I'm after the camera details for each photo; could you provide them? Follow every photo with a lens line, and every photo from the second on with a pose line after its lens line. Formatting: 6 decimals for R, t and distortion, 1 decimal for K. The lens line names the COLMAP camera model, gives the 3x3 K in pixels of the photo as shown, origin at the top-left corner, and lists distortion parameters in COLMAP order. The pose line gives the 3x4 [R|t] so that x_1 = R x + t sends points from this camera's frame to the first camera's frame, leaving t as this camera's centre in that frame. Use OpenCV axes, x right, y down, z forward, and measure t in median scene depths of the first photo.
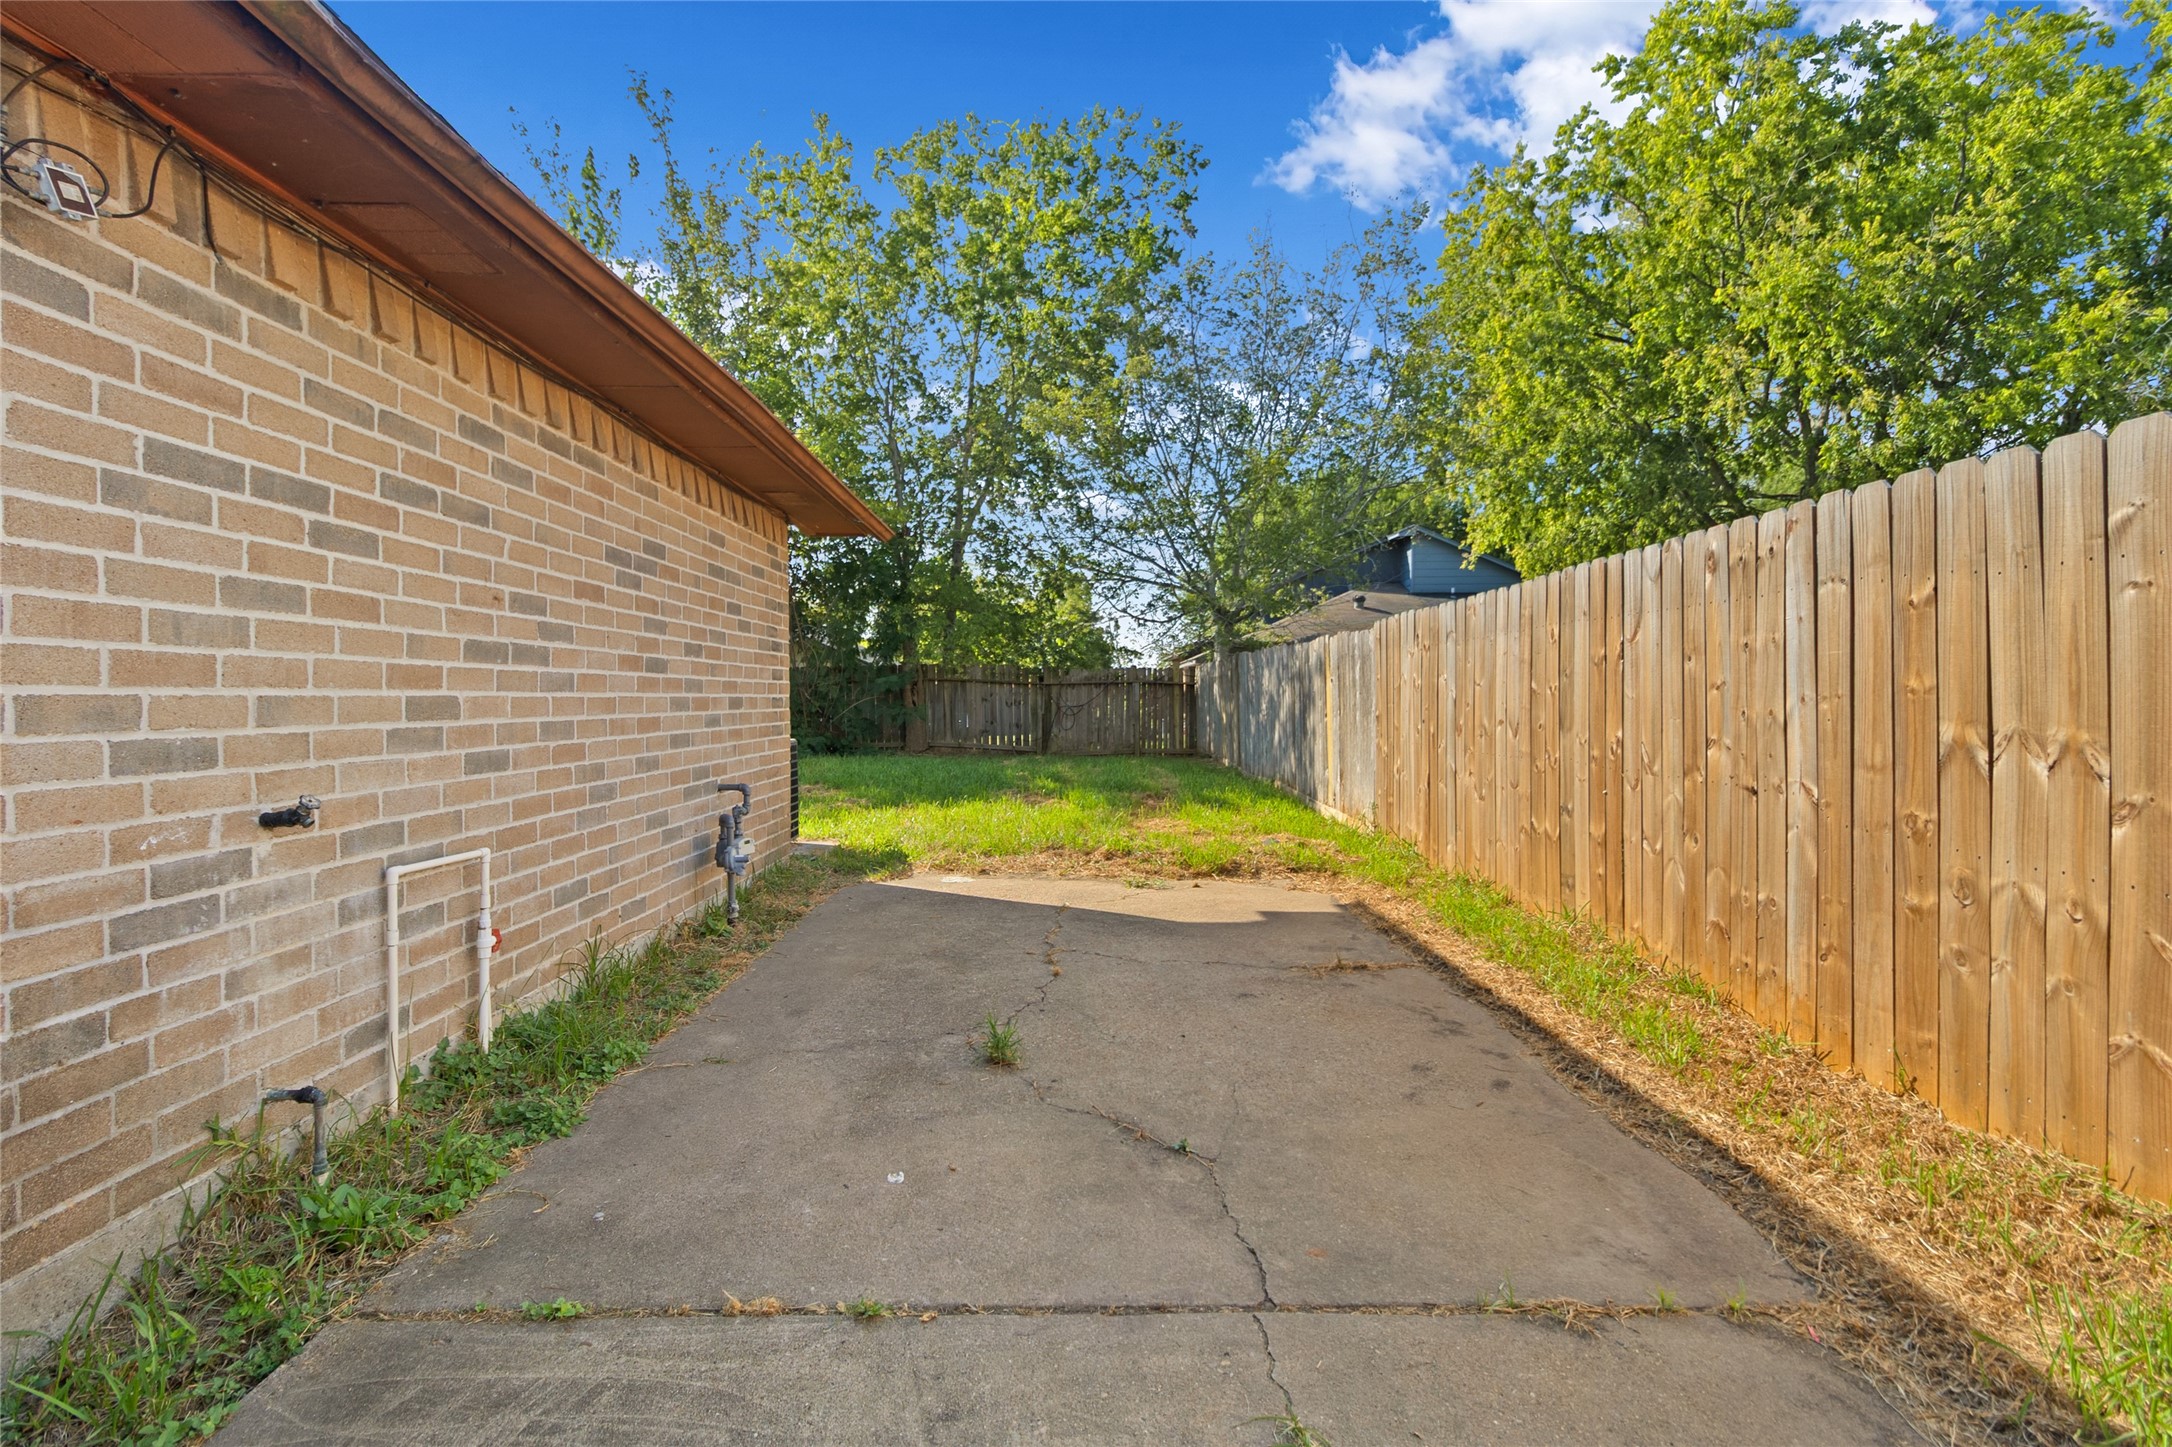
lens RADIAL K [[1023.1, 0, 1087.9], [0, 1023.1, 715.5], [0, 0, 1]] dist [0.004730, 0.000085]
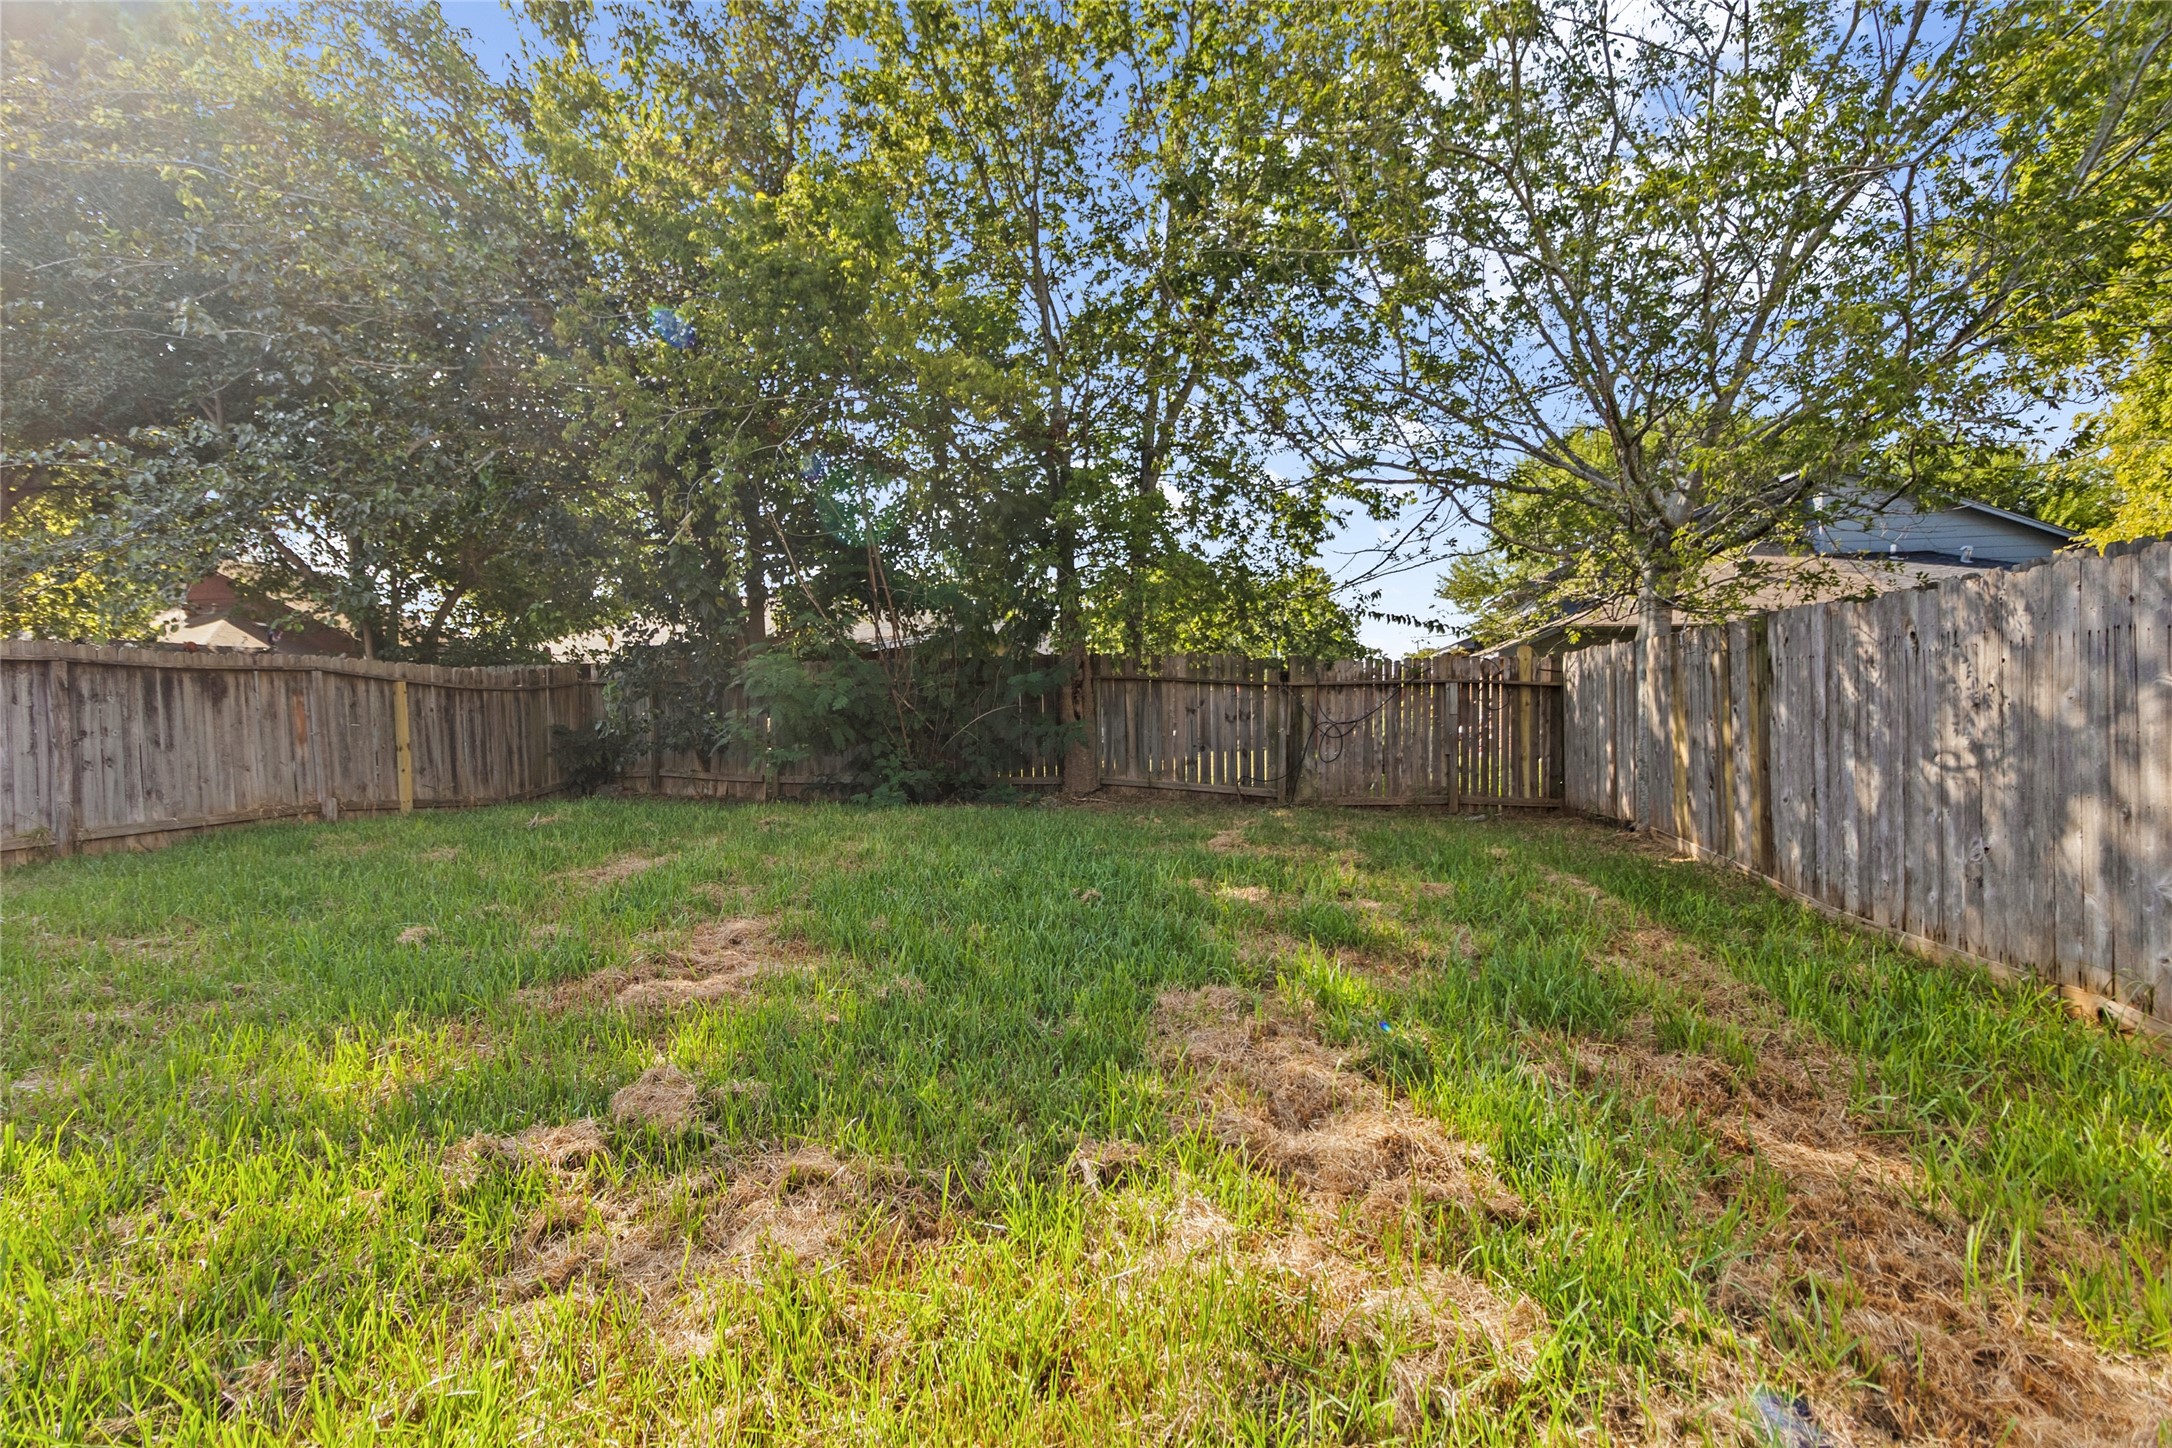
lens RADIAL K [[1023.1, 0, 1090.3], [0, 1023.1, 722.3], [0, 0, 1]] dist [0.004730, 0.000085]
pose [[0.975650, 0.004345, -0.219290, -0.025394], [-0.004361, 0.999990, 0.000411, -0.008794], [0.219290, 0.000556, 0.975660, 0.390113]]
